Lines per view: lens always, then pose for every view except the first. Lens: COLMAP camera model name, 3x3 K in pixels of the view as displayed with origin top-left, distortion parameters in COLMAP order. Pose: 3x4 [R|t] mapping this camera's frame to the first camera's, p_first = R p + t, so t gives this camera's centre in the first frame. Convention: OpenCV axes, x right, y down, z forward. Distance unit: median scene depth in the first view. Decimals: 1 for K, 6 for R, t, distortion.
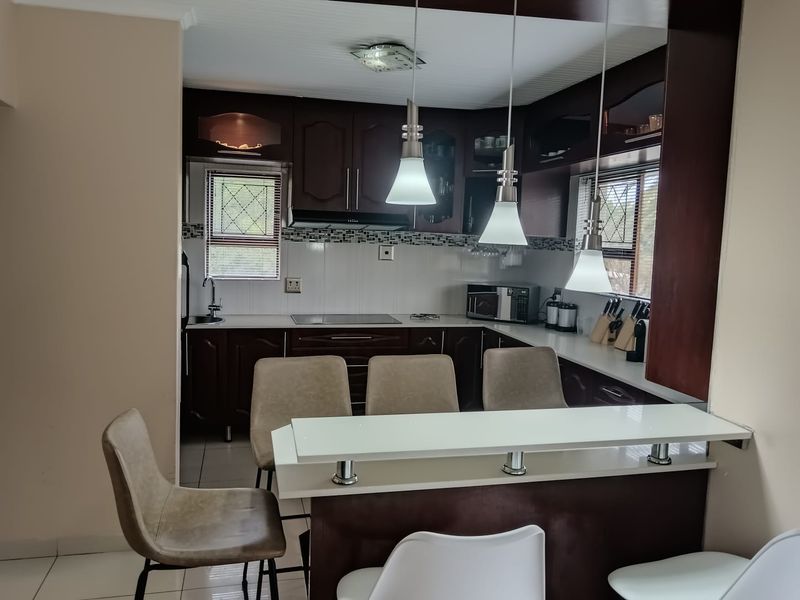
lens RADIAL K [[628.8, 0, 400.0], [0, 628.8, 300.0], [0, 0, 1]] dist [0.066059, 0.000301]
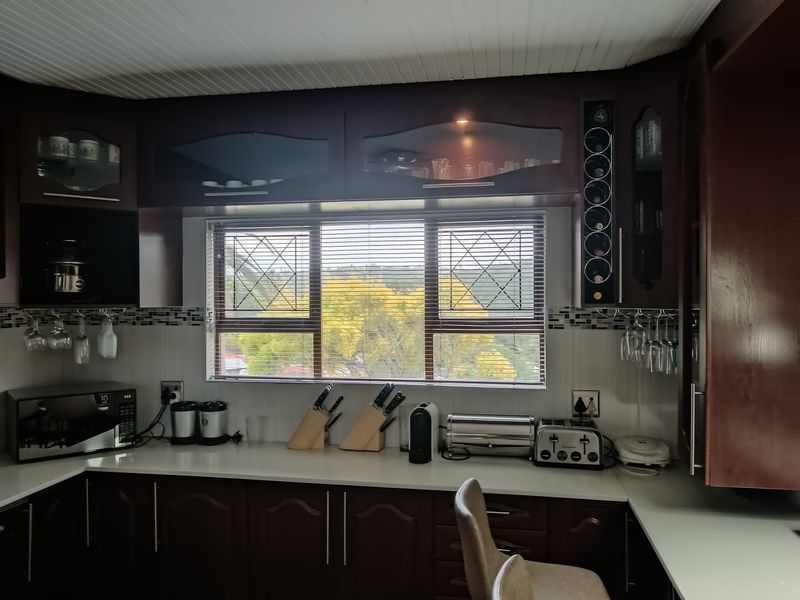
lens RADIAL K [[631.4, 0, 400.0], [0, 631.4, 300.0], [0, 0, 1]] dist [-0.053340, 0.000145]
pose [[0.397995, -0.017800, 0.917215, -0.273872], [0.107005, 0.993888, -0.027144, -0.064898], [-0.911126, 0.108950, 0.397467, 0.544834]]
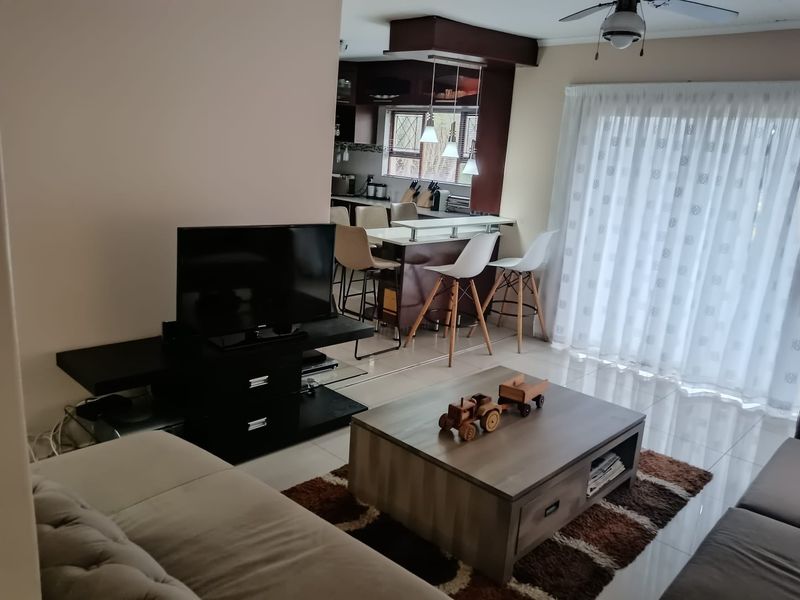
lens RADIAL K [[628.8, 0, 400.0], [0, 628.8, 300.0], [0, 0, 1]] dist [0.066059, 0.000301]
pose [[0.839545, -0.092695, 0.535325, -0.663564], [0.003519, 0.986244, 0.165256, 0.035537], [-0.543279, -0.136856, 0.828322, -0.524809]]
